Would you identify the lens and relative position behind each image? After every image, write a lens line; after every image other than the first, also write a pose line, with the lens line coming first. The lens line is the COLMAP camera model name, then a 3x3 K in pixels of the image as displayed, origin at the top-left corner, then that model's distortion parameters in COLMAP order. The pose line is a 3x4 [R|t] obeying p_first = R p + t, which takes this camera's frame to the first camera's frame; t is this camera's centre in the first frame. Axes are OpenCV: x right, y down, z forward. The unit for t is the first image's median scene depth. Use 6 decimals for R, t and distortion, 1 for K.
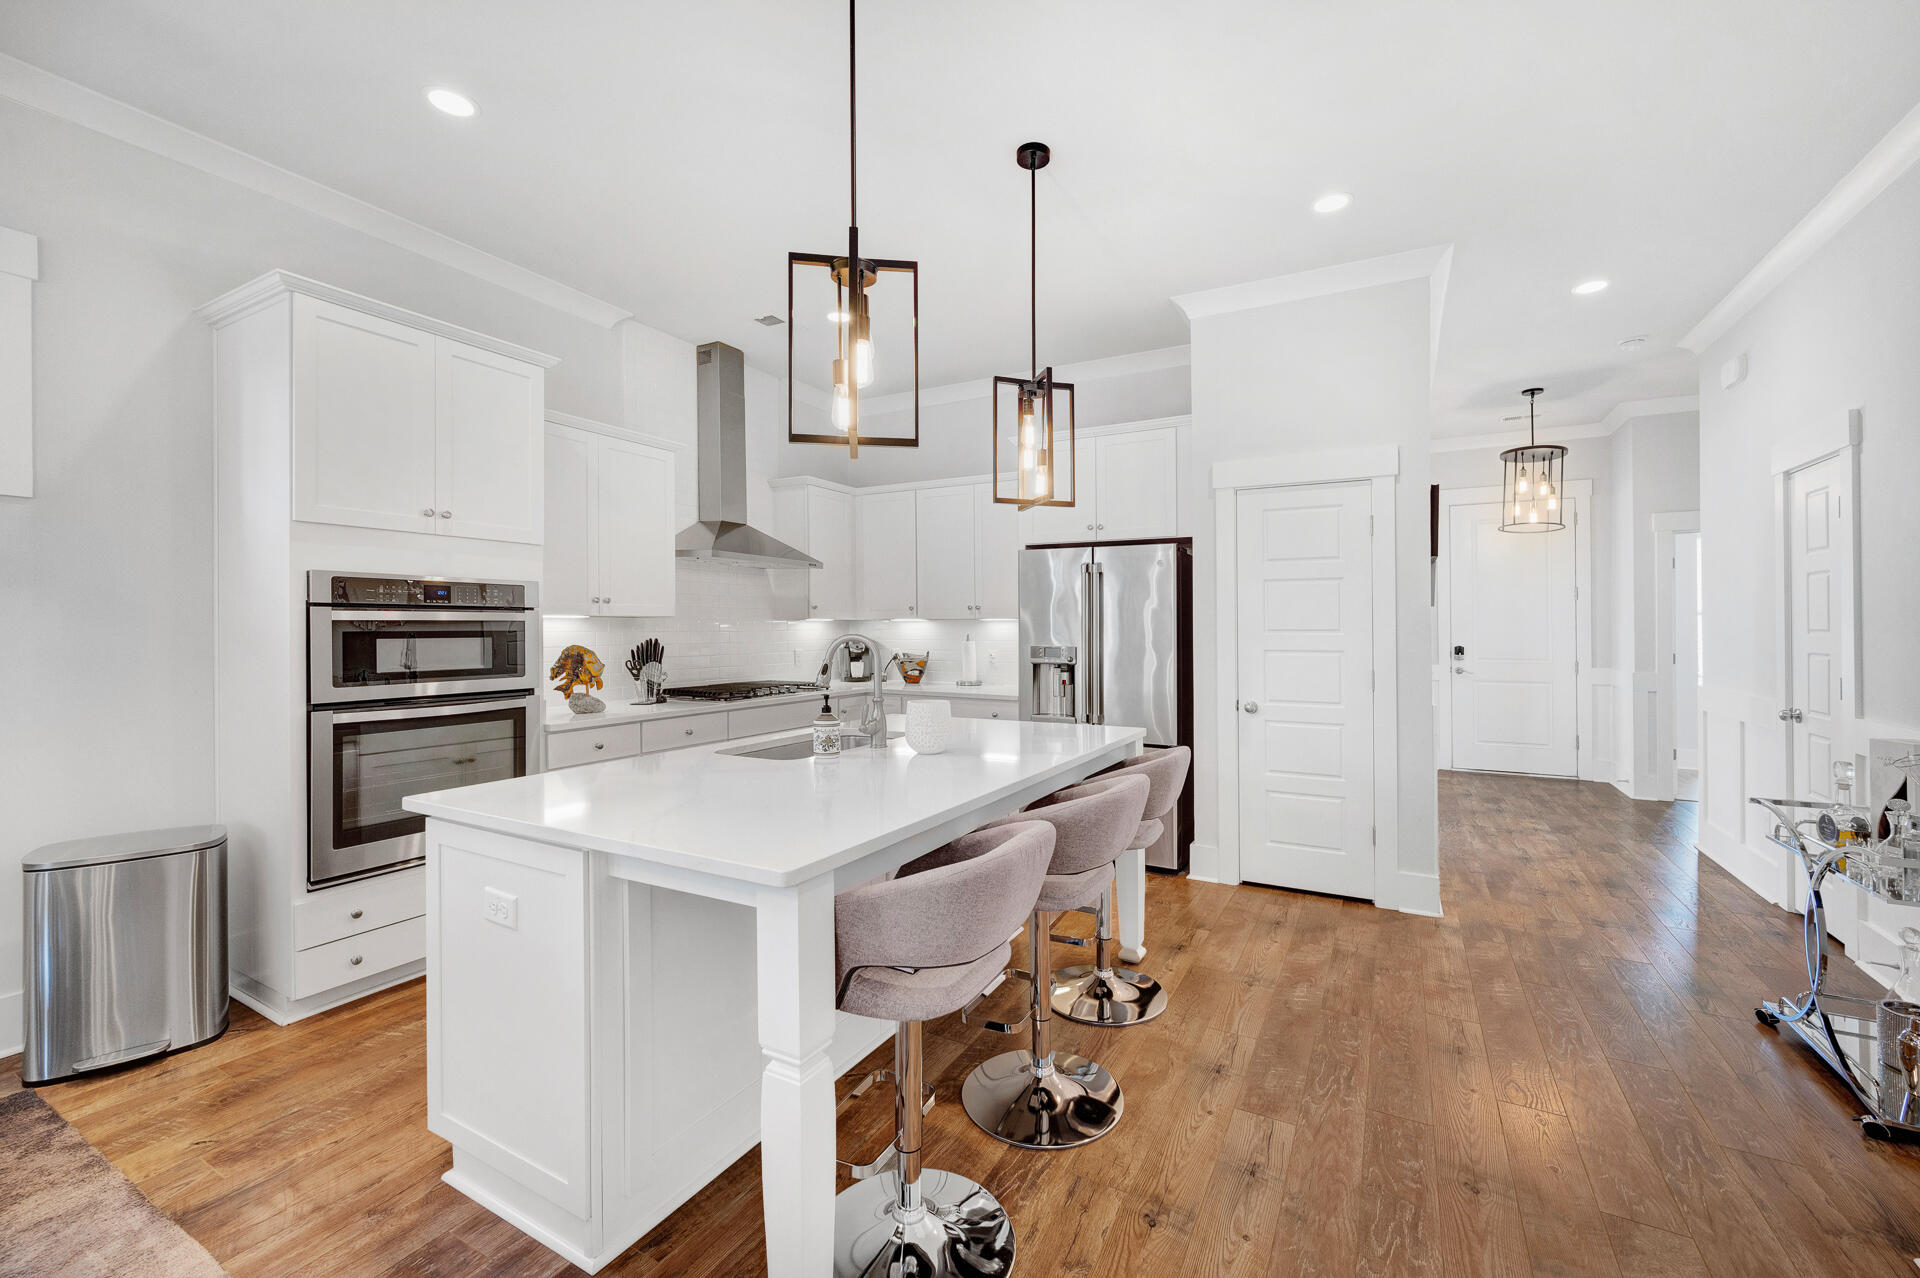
lens RADIAL K [[762.7, 0, 962.8], [0, 762.7, 624.9], [0, 0, 1]] dist [0.002440, 0.000357]
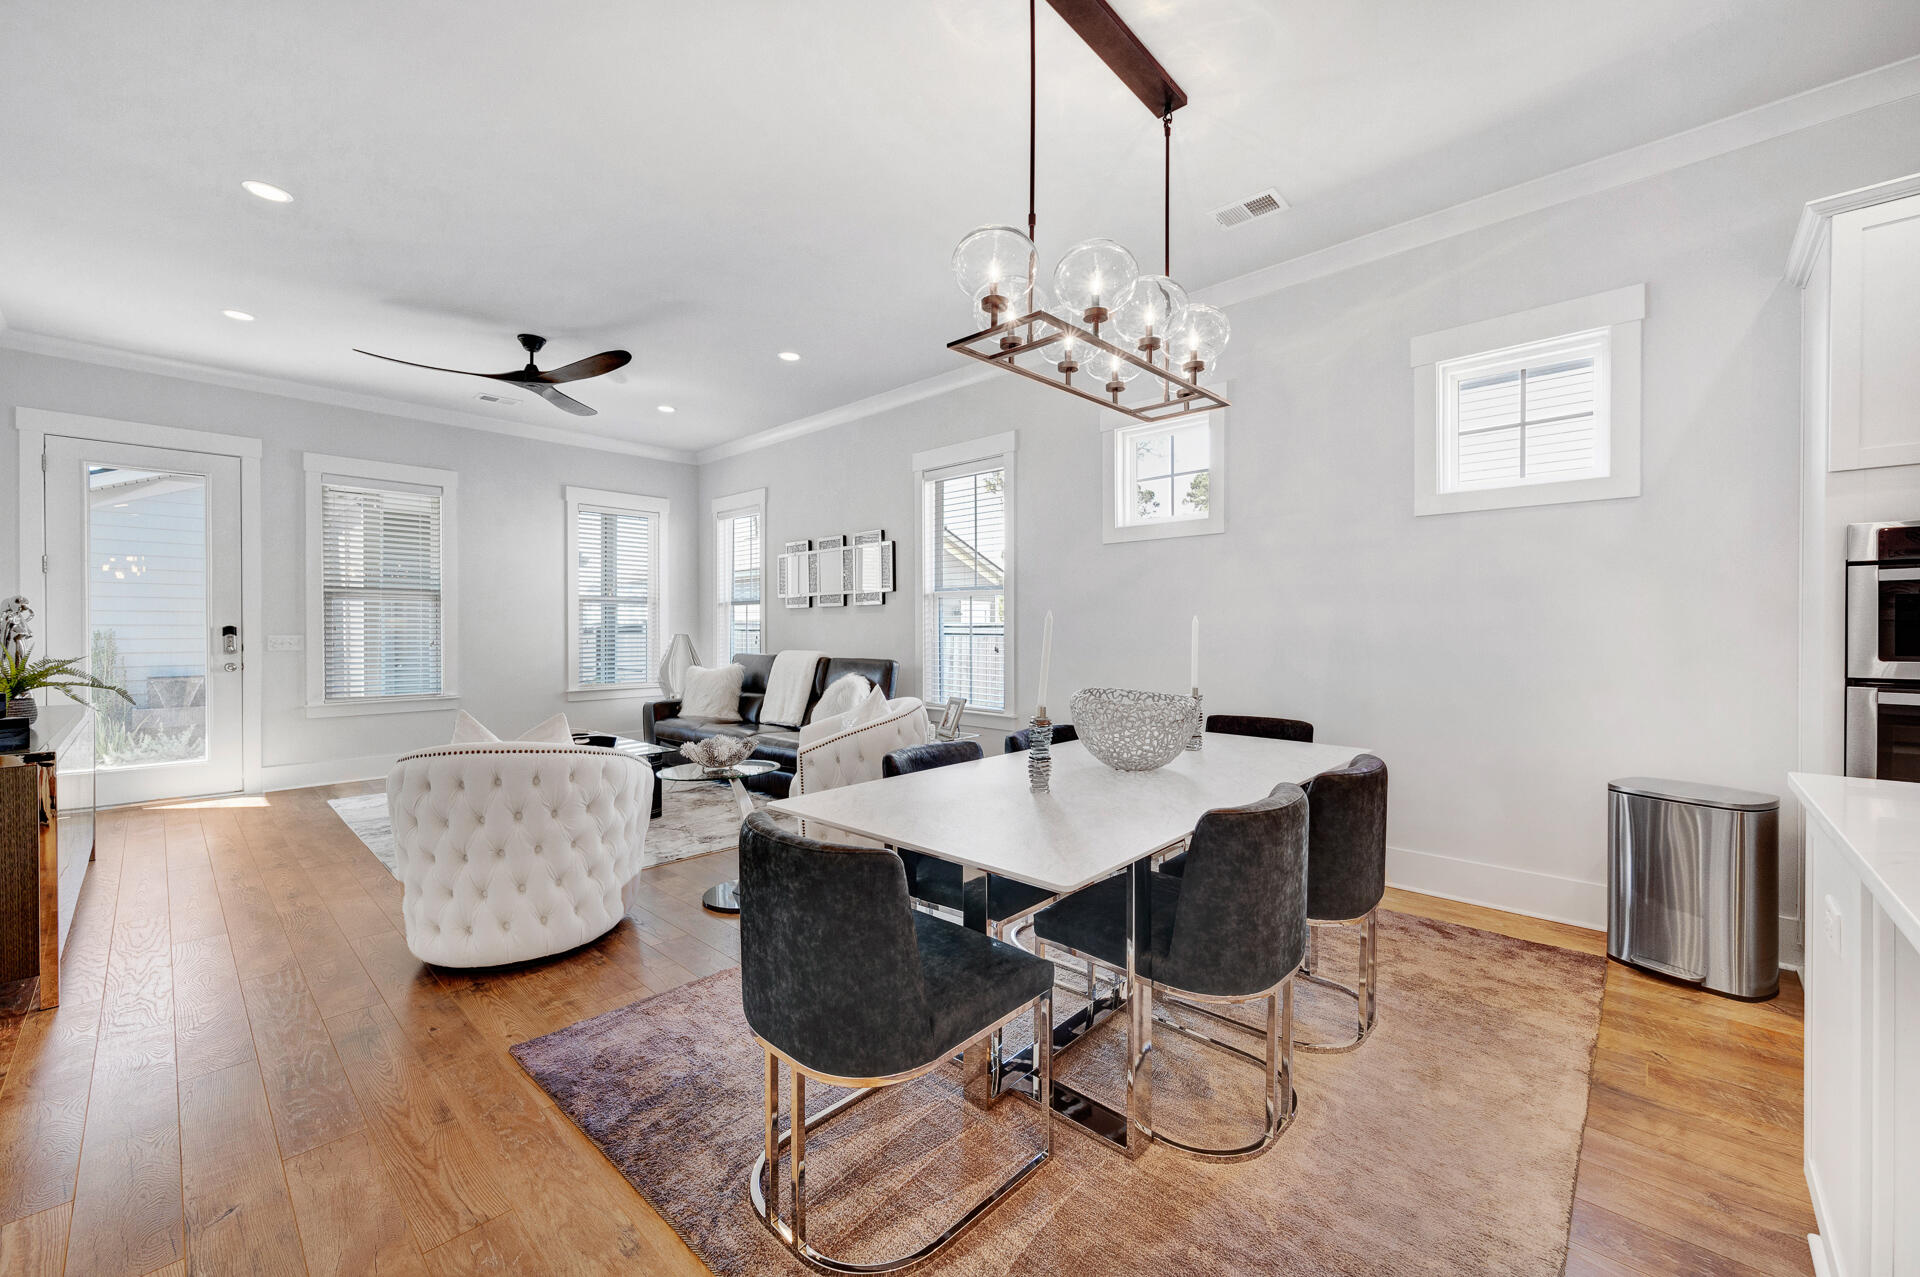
lens RADIAL K [[769.4, 0, 960.0], [0, 769.4, 638.5], [0, 0, 1]] dist [0.000755, 0.000091]
pose [[-0.243973, 0.008614, -0.969744, 0.173274], [0.001847, 0.999963, 0.008418, 0.034003], [0.969780, 0.000262, -0.243979, 0.156526]]
